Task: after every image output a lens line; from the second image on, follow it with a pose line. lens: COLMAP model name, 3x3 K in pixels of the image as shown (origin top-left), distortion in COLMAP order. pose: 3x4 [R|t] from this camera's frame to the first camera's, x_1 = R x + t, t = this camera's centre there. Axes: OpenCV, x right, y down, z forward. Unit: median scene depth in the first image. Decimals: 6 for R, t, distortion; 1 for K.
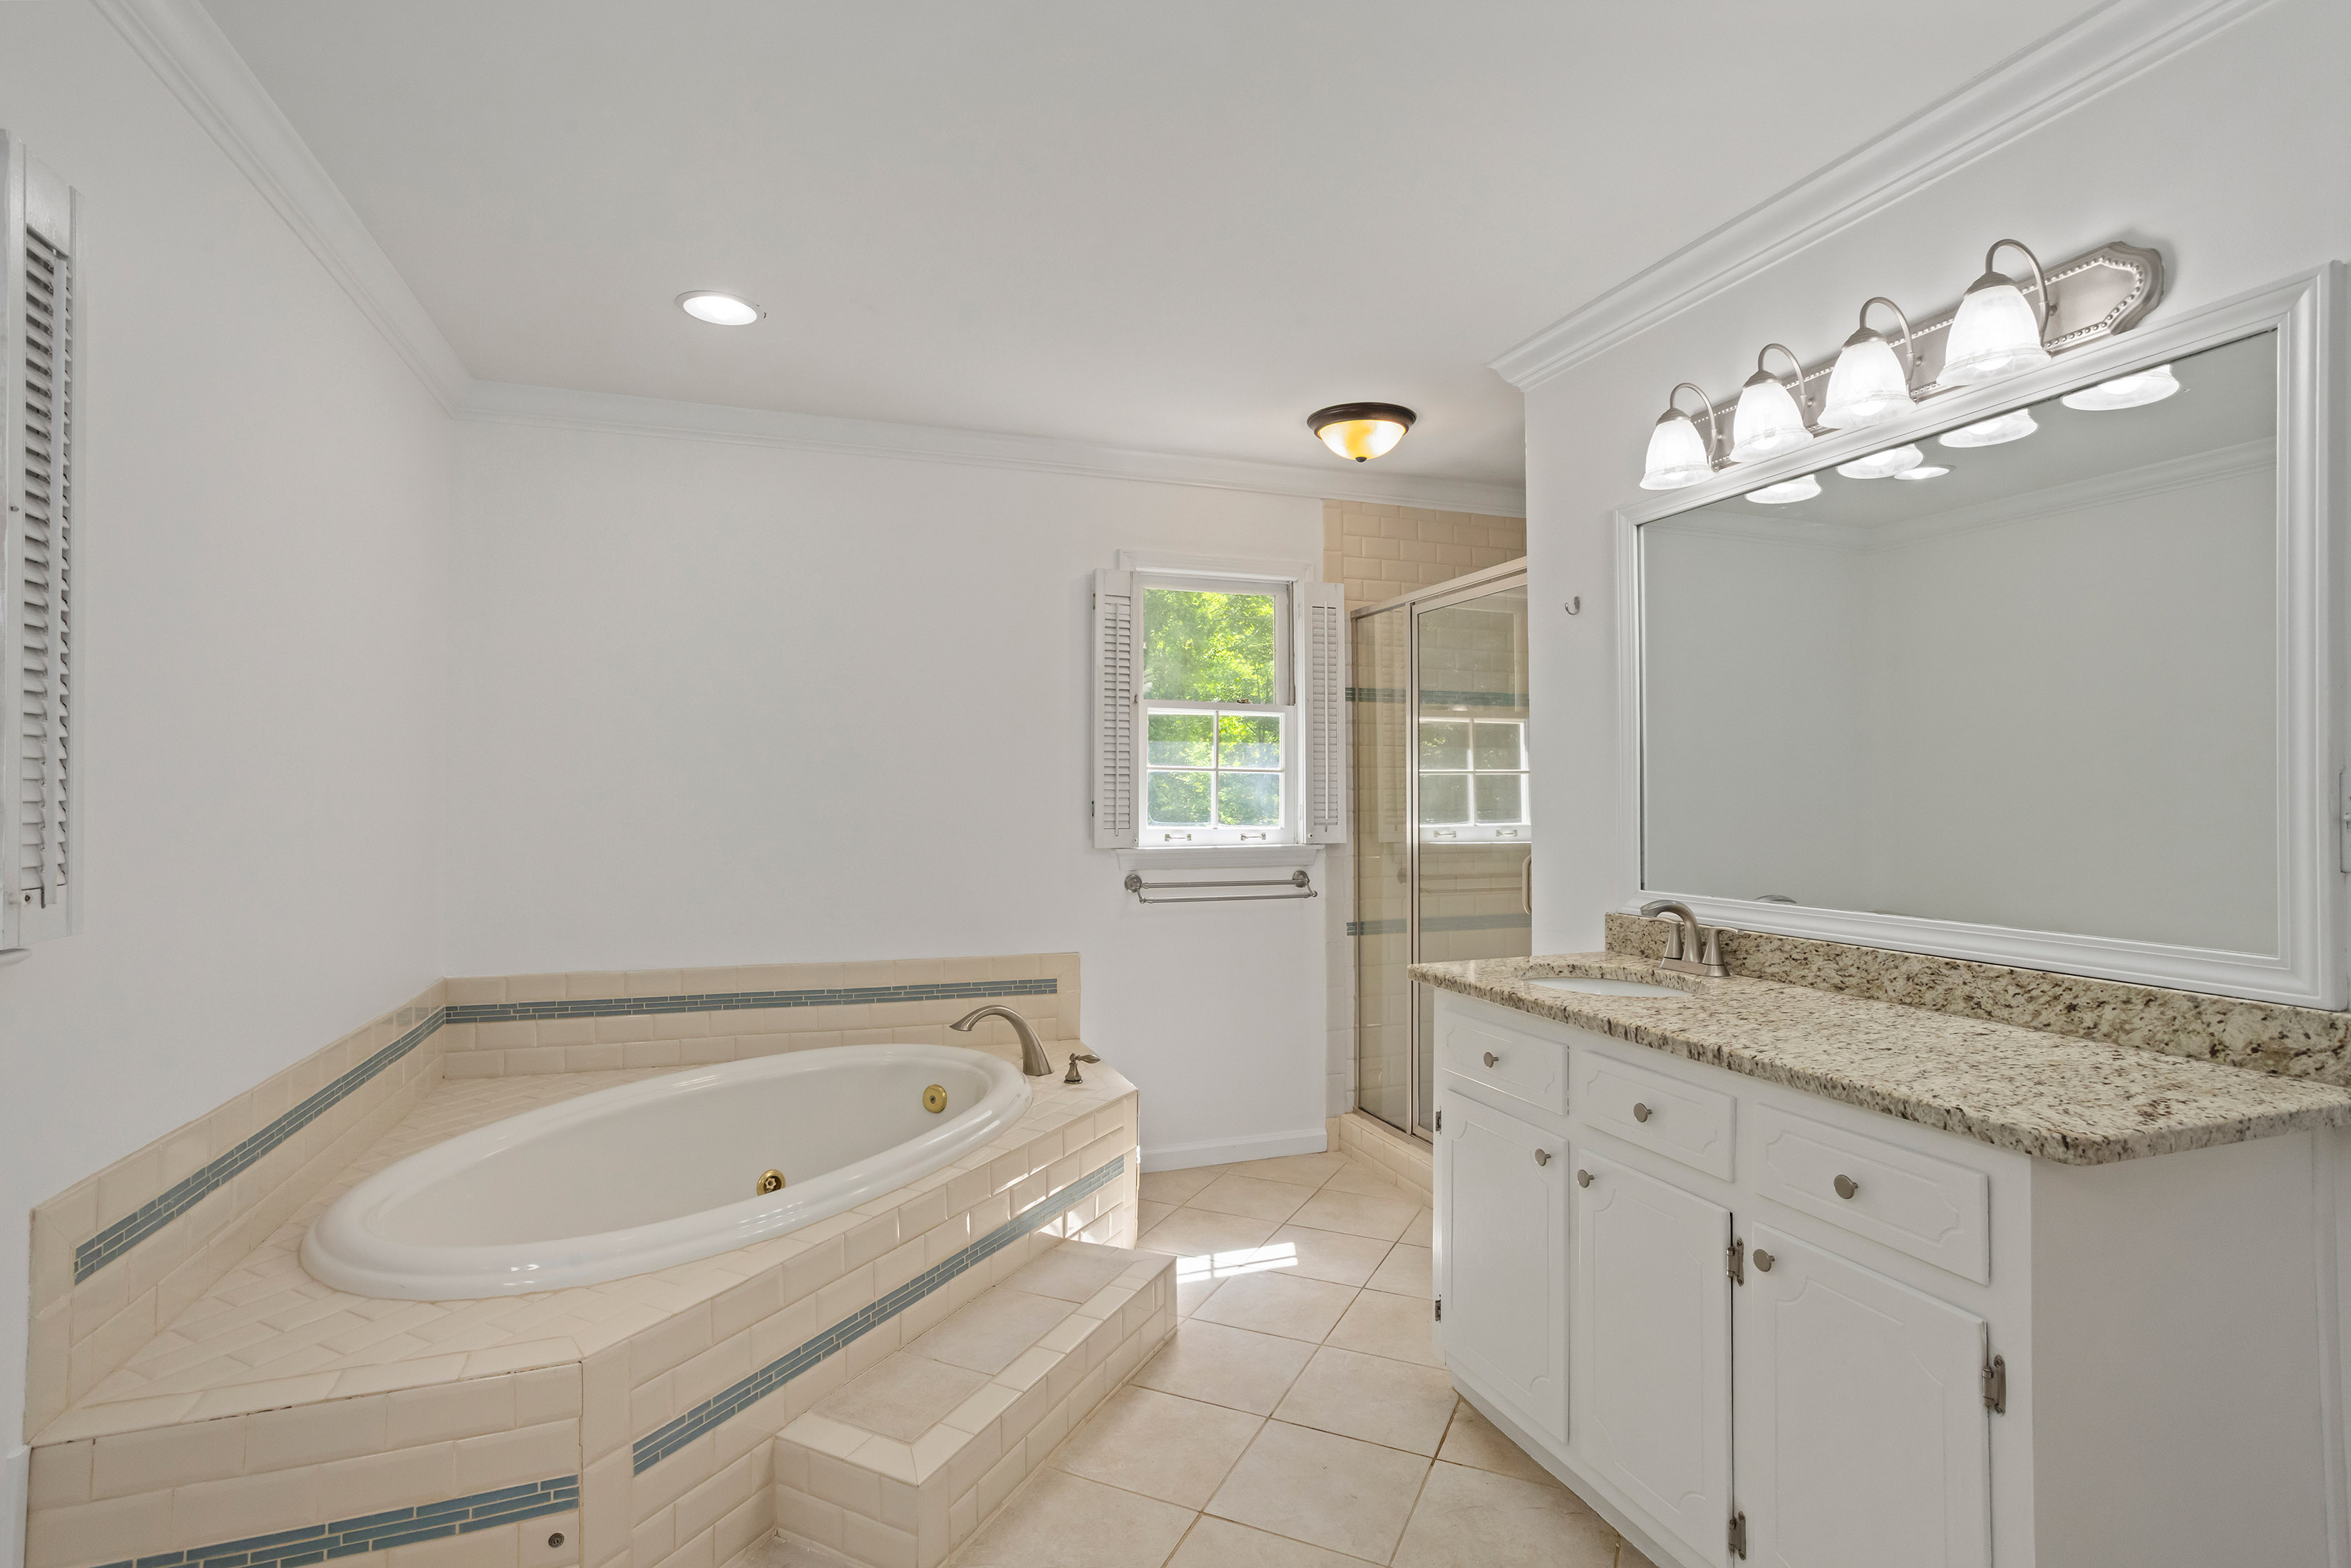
lens RADIAL K [[1135.7, 0, 1160.9], [0, 1135.7, 790.2], [0, 0, 1]] dist [-0.070757, 0.042286]
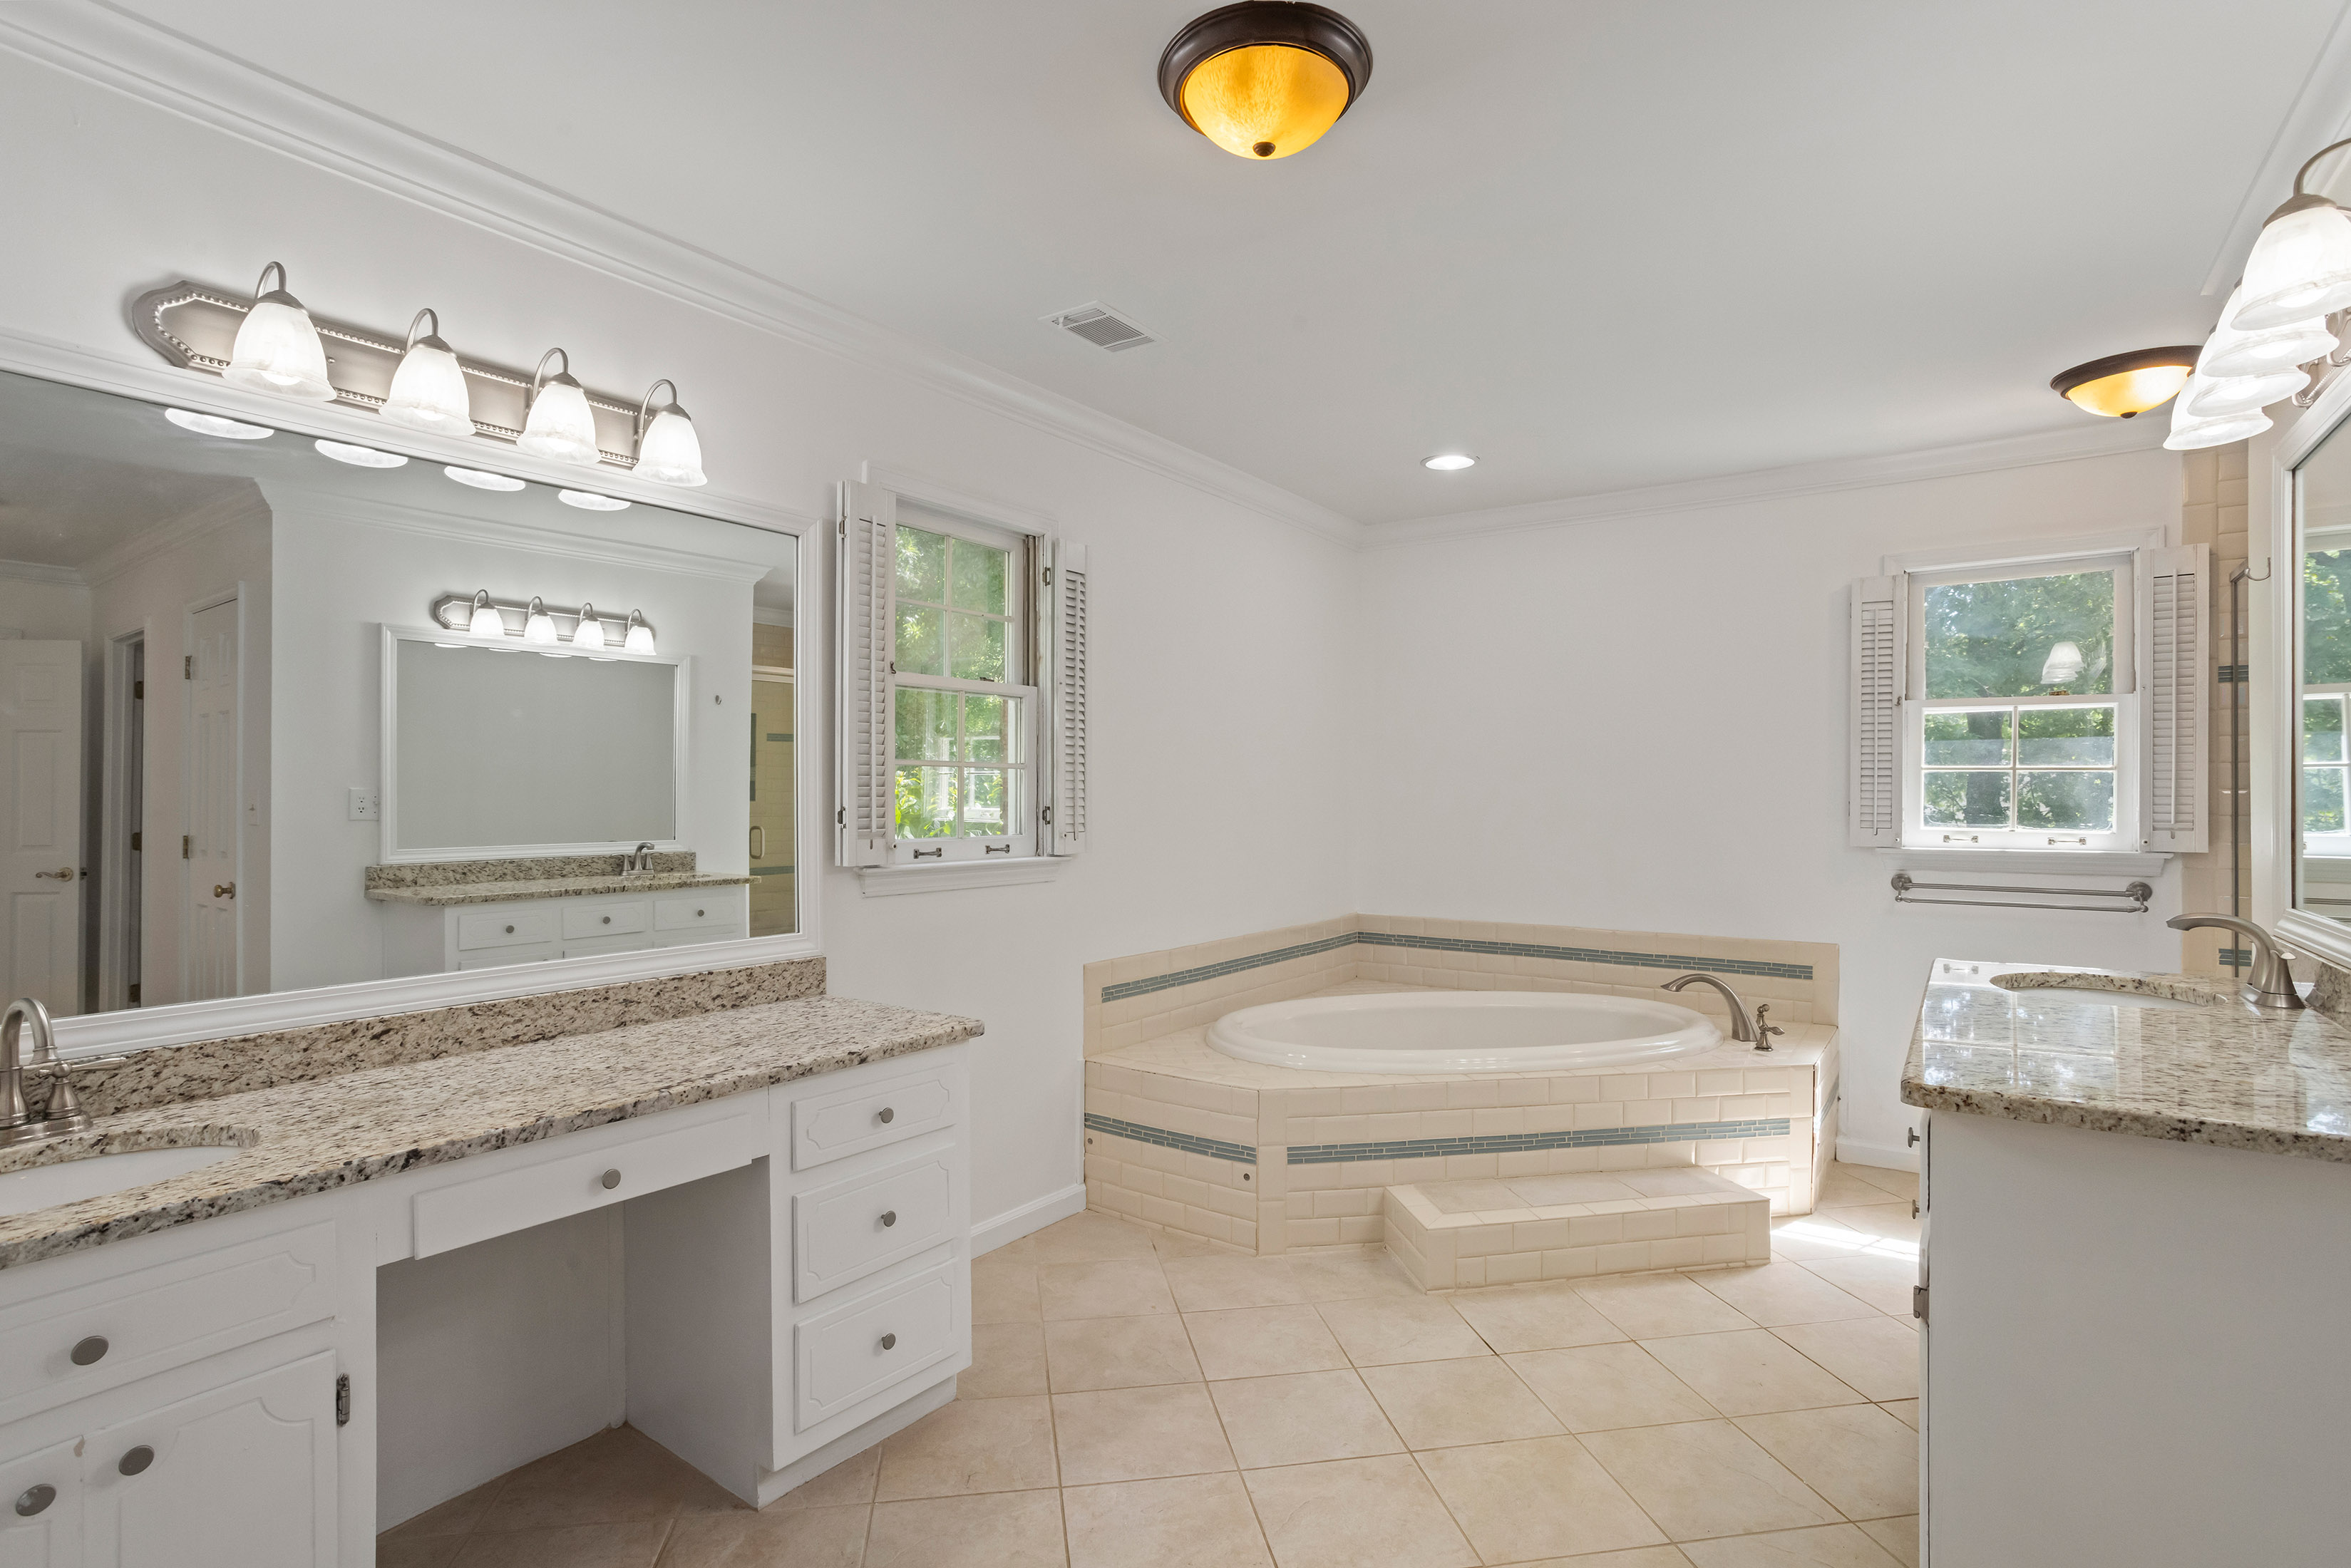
lens RADIAL K [[1135.7, 0, 1160.9], [0, 1135.7, 790.2], [0, 0, 1]] dist [-0.070757, 0.042286]
pose [[0.568164, -0.004536, -0.822903, 0.491726], [0.003694, 0.999989, -0.002962, 0.000216], [0.822907, -0.001357, 0.568174, -0.125222]]
